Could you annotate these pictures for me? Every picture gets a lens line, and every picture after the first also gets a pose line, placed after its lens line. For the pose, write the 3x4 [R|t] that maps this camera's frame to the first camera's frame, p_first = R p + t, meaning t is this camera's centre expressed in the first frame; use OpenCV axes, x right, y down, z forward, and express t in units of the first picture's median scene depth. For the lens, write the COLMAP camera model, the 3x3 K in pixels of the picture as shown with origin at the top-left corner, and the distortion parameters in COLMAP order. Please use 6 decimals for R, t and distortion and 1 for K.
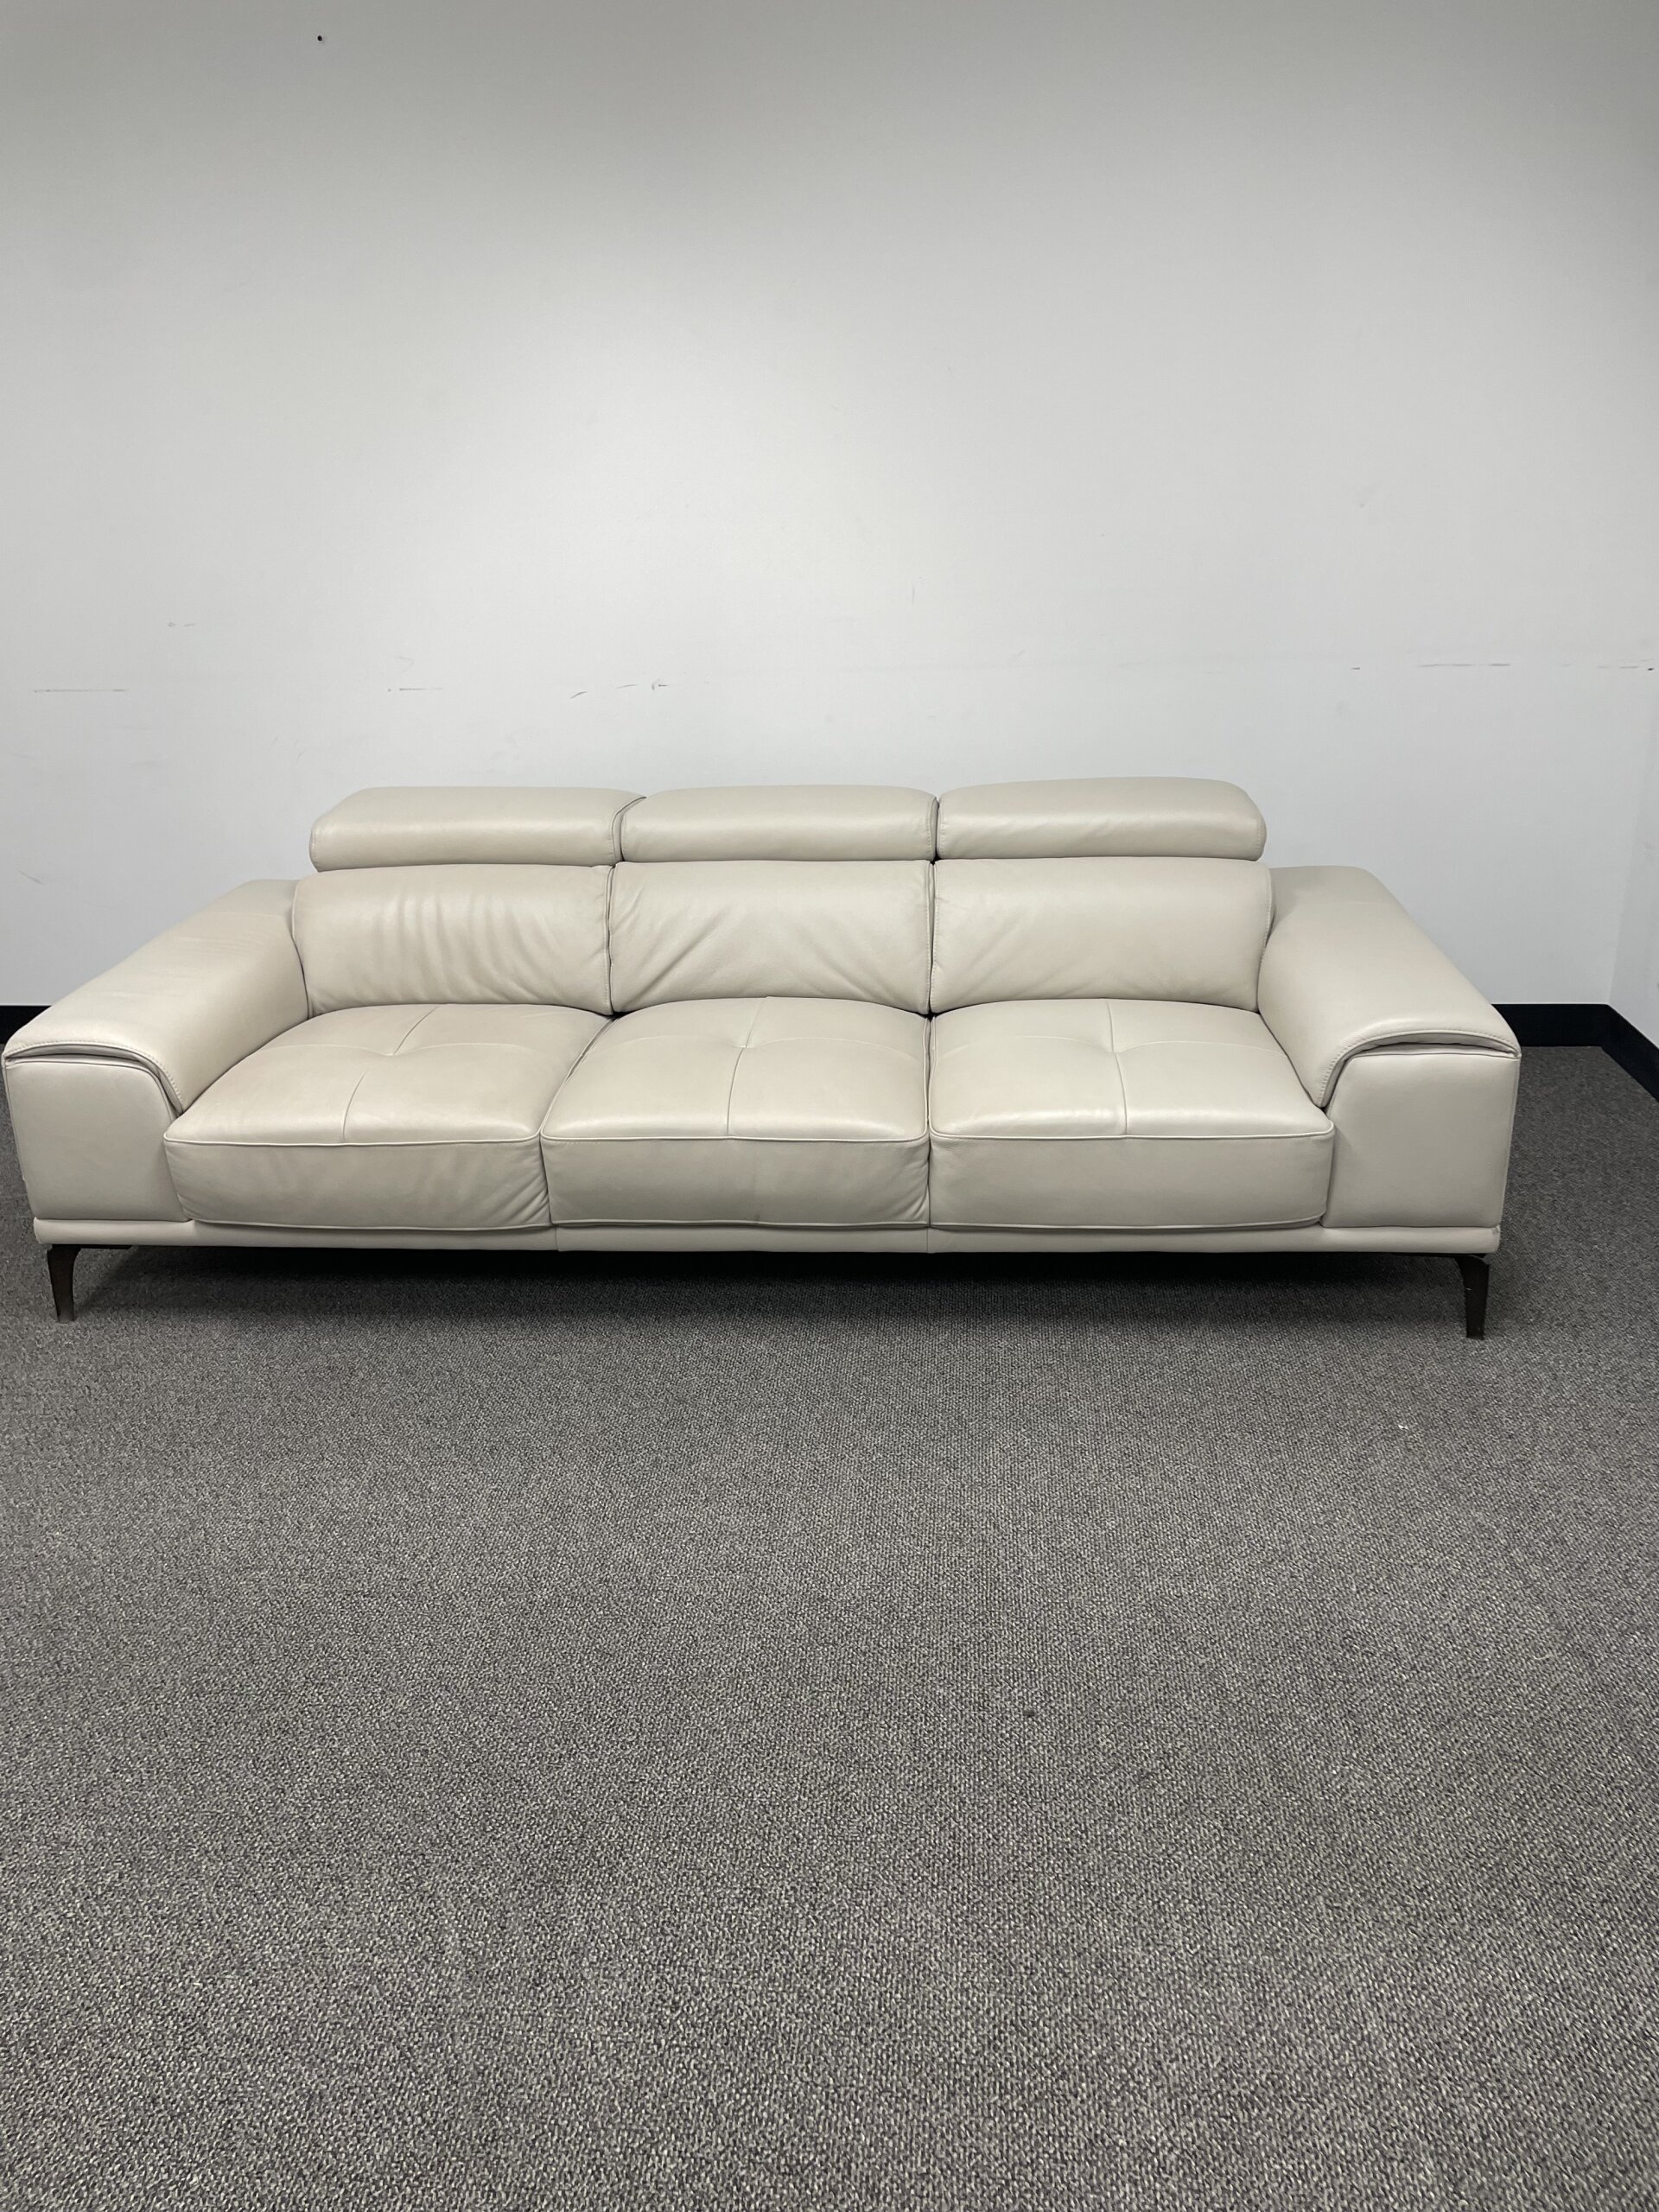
lens RADIAL K [[1659.6, 0, 820.8], [0, 1659.6, 1100.7], [0, 0, 1]] dist [0.073770, -0.007835]
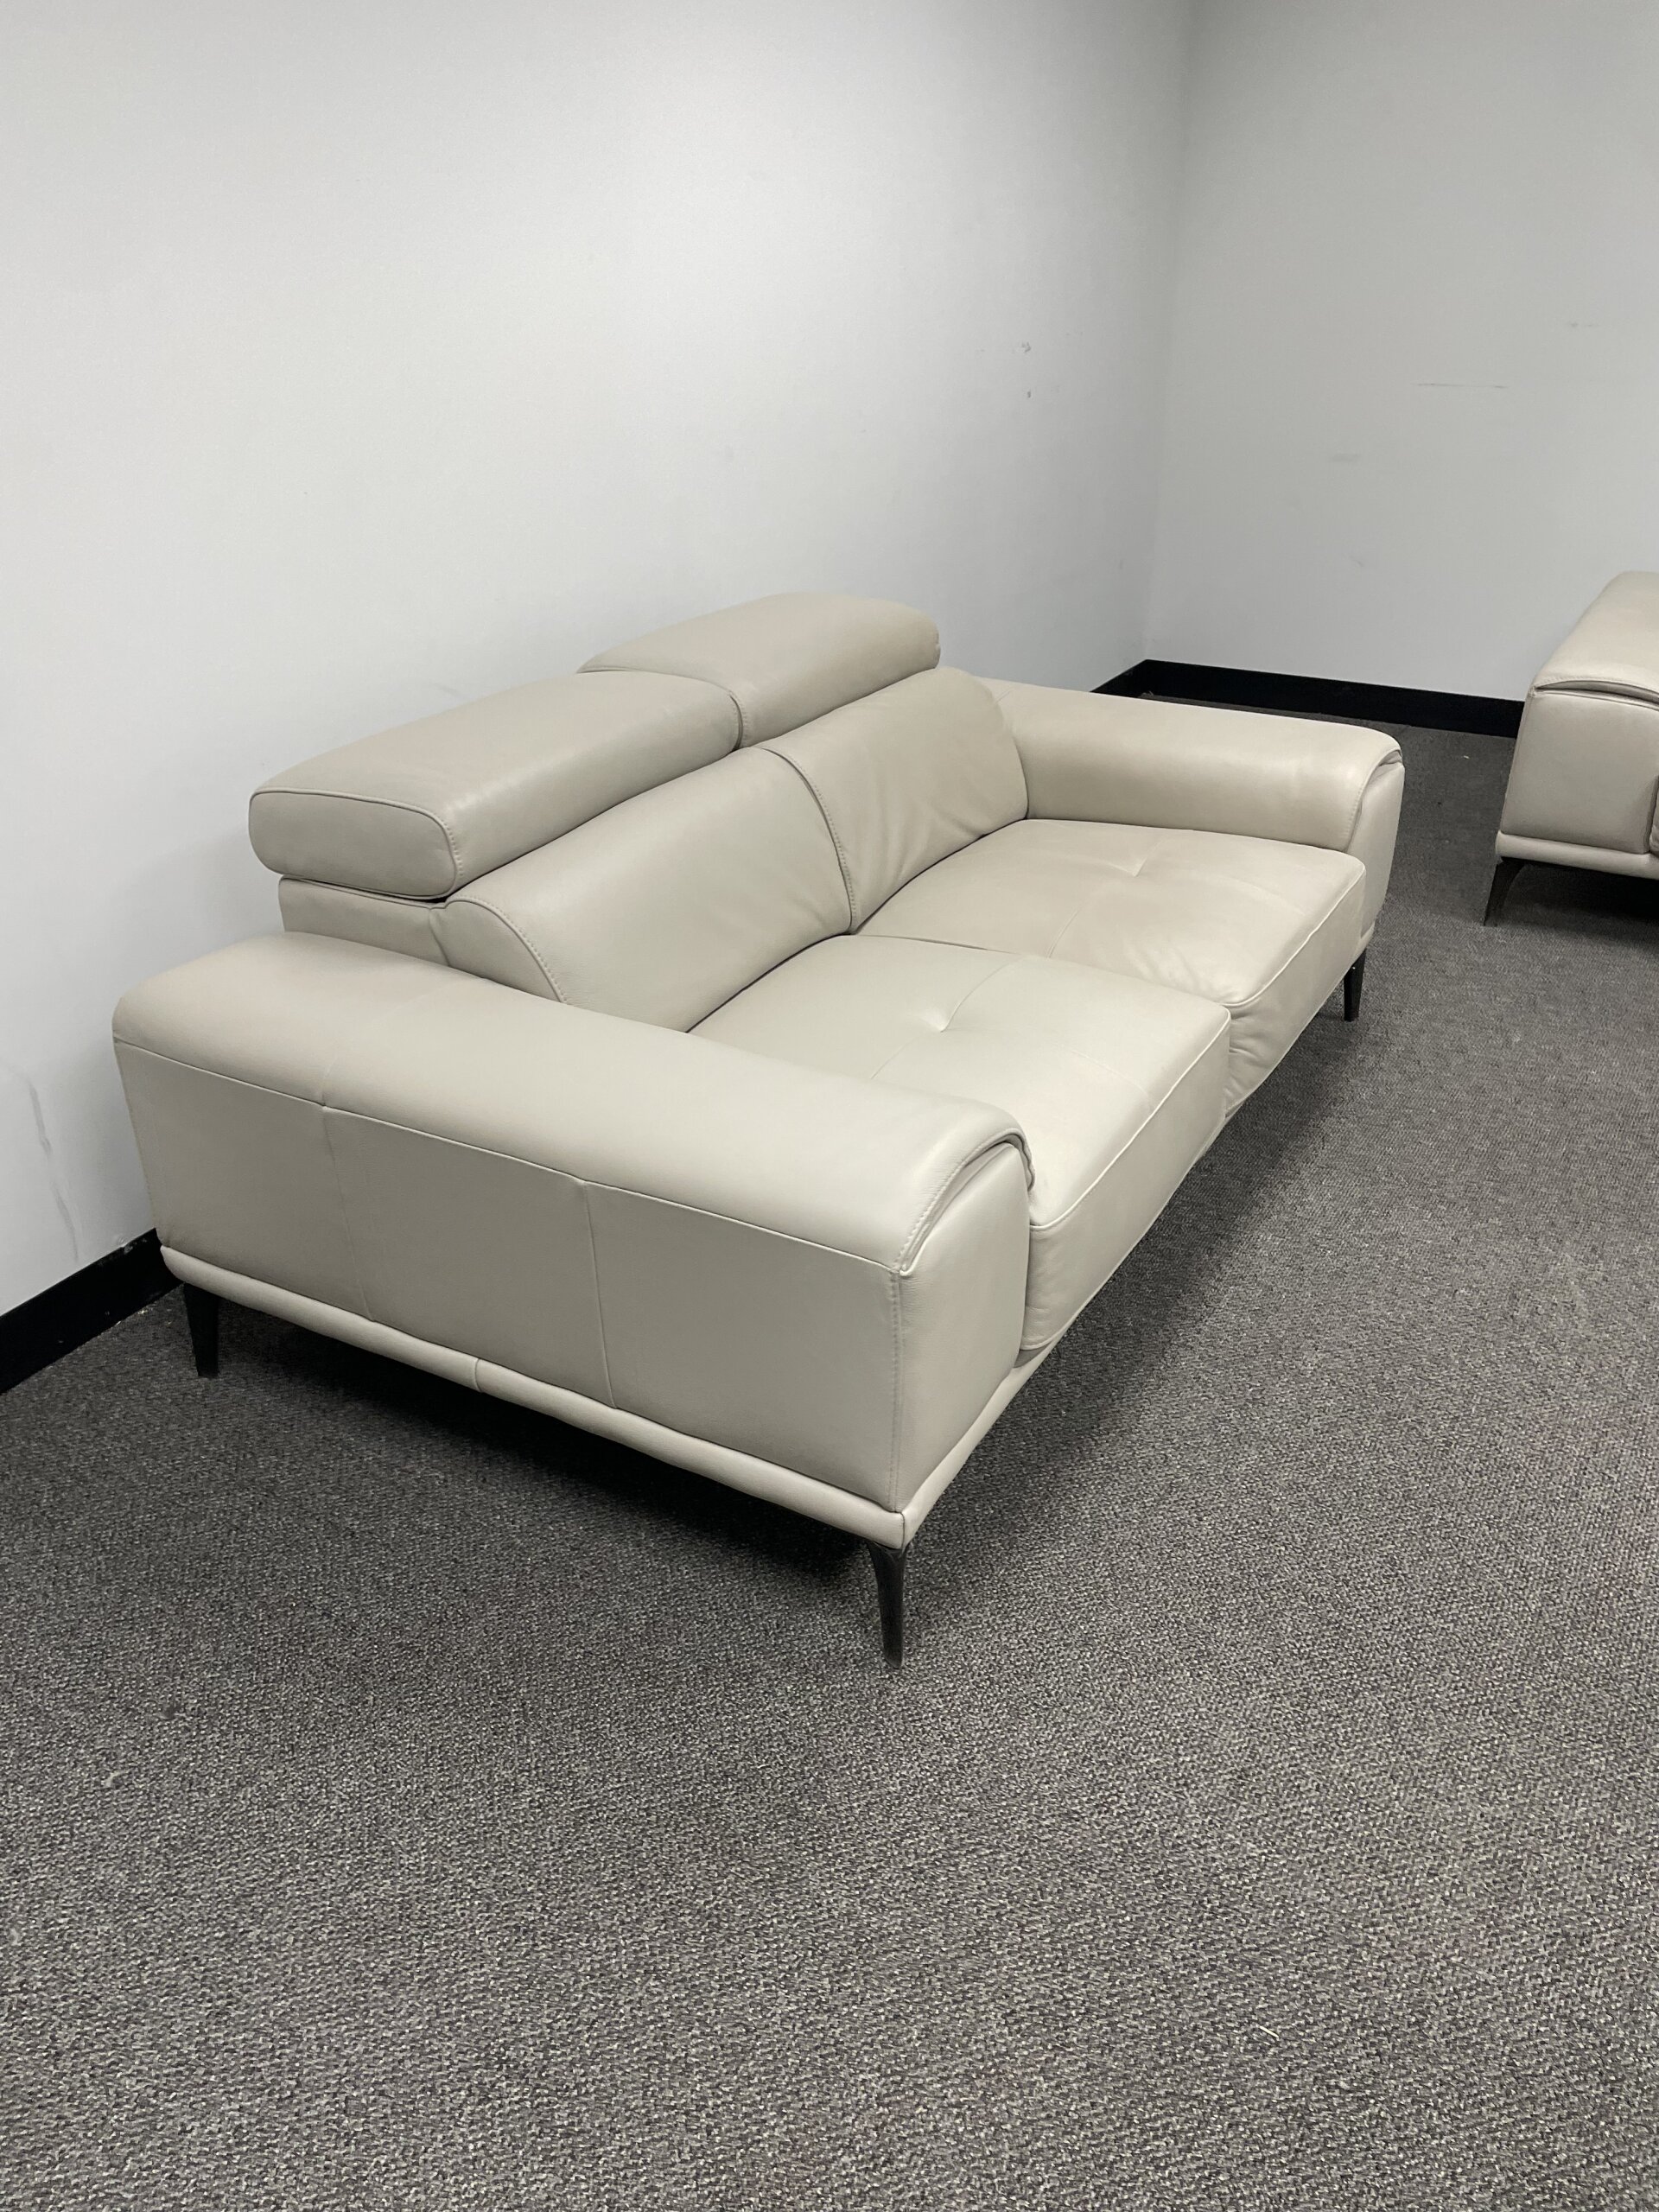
lens RADIAL K [[1659.9, 0, 829.5], [0, 1659.9, 1106.0], [0, 0, 1]] dist [0.085108, -0.108513]
pose [[0.900428, 0.215494, -0.377877, -0.393839], [-0.165537, 0.973062, 0.160462, 0.142761], [0.402276, -0.081932, 0.911845, -0.280519]]
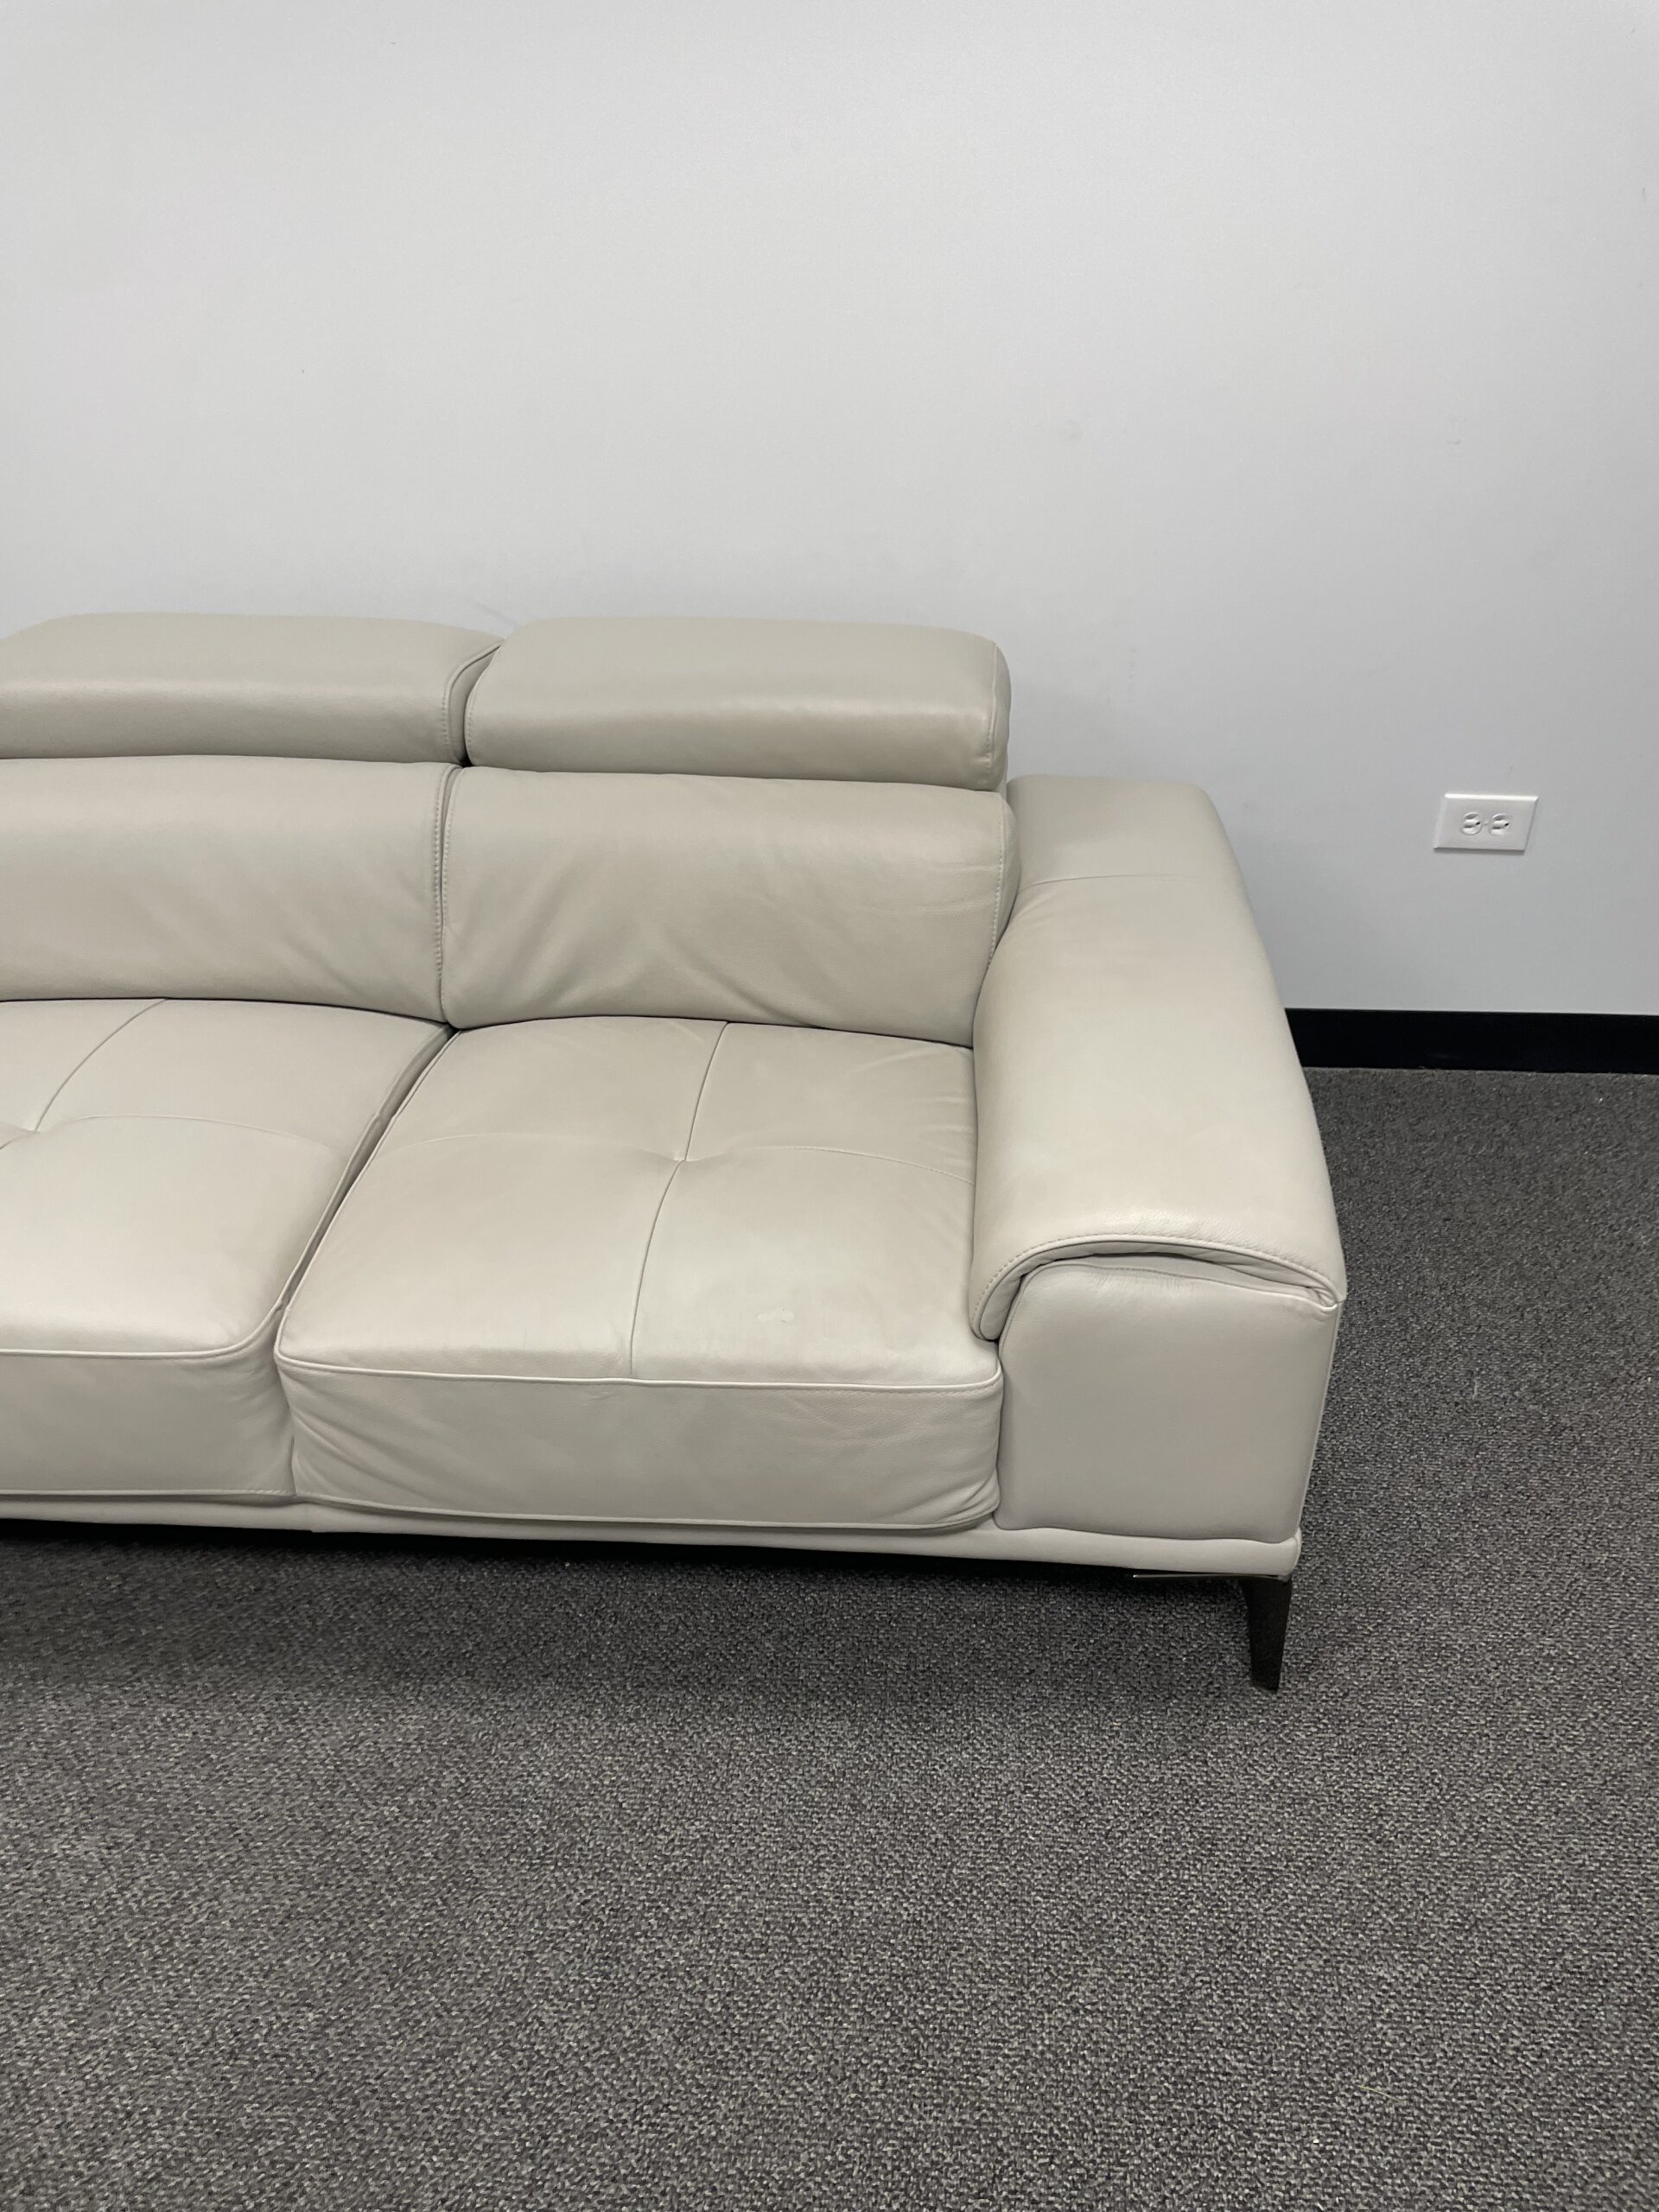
lens RADIAL K [[1655.5, 0, 866.0], [0, 1655.5, 1087.2], [0, 0, 1]] dist [0.087164, -0.115356]
pose [[0.020220, 0.534459, -0.844953, -0.148662], [-0.366590, 0.790228, 0.491071, -0.175706], [0.930163, 0.299822, 0.211906, 0.522951]]
